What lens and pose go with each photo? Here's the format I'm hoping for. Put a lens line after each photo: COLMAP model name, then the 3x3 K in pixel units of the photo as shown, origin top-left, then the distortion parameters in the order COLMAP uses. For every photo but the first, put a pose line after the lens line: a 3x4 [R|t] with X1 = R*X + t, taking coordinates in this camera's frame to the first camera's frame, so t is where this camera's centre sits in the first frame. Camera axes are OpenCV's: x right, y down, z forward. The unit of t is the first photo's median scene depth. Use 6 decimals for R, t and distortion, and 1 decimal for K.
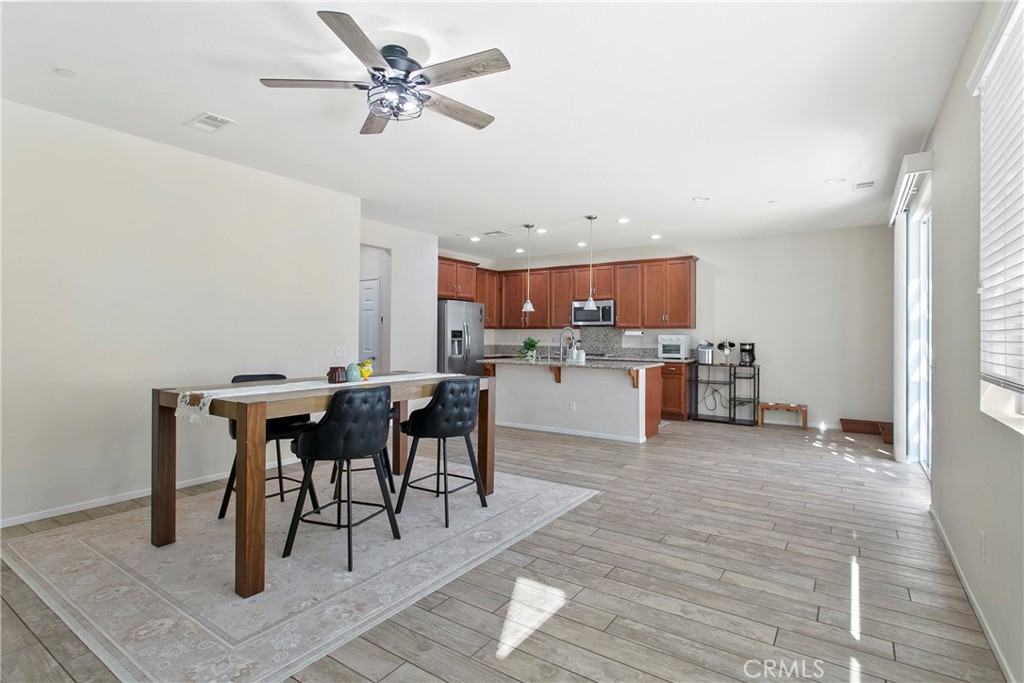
lens RADIAL K [[510.1, 0, 519.6], [0, 510.1, 337.5], [0, 0, 1]] dist [-0.006619, 0.001349]
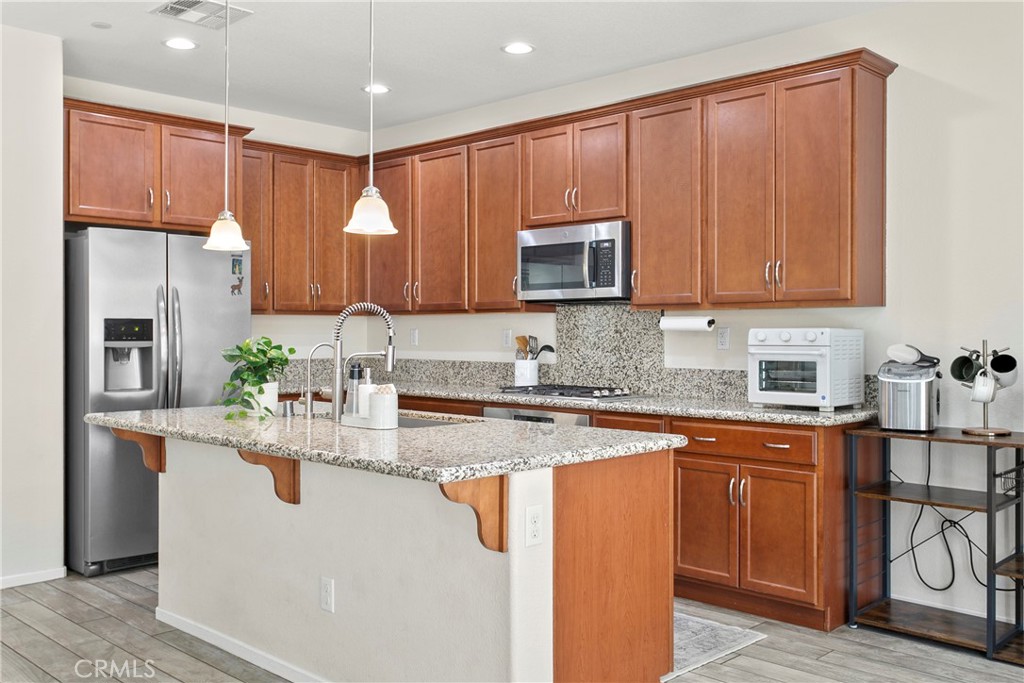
lens RADIAL K [[938.2, 0, 514.3], [0, 938.2, 340.5], [0, 0, 1]] dist [0.007904, 0.000000]
pose [[0.981967, -0.003842, -0.189015, 0.241830], [0.004962, 0.999973, 0.005449, -0.001523], [0.188989, -0.006288, 0.981959, 0.434288]]
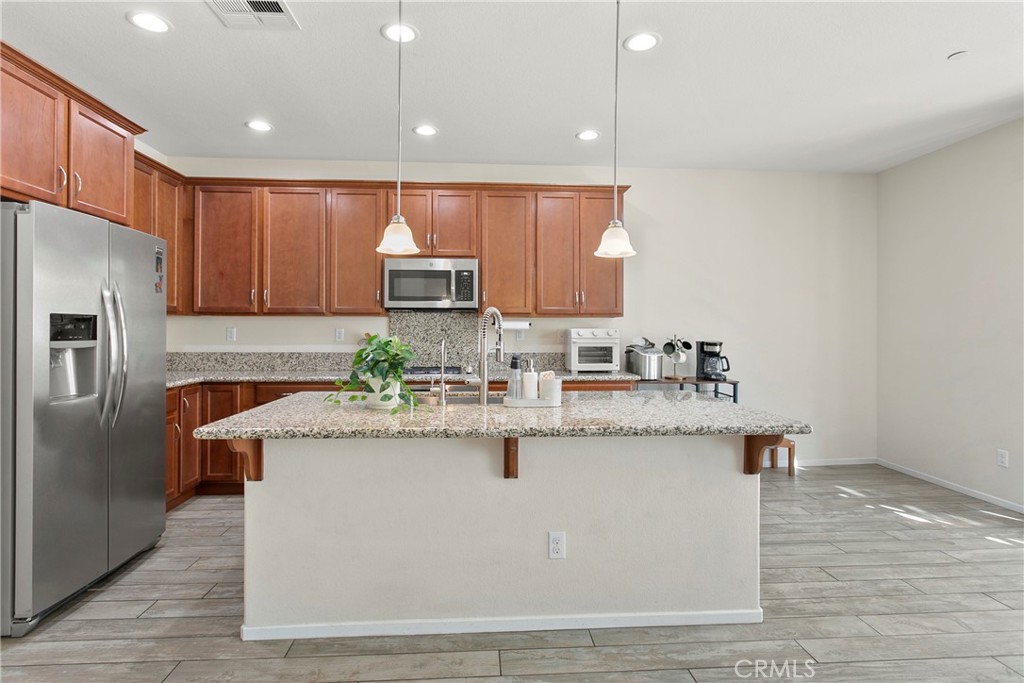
lens RADIAL K [[510.1, 0, 507.6], [0, 510.1, 329.3], [0, 0, 1]] dist [-0.006619, 0.001349]
pose [[0.801626, -0.003085, 0.597819, -0.097005], [0.003908, 0.999992, -0.000080, -0.004428], [-0.597814, 0.002400, 0.801631, 0.616115]]
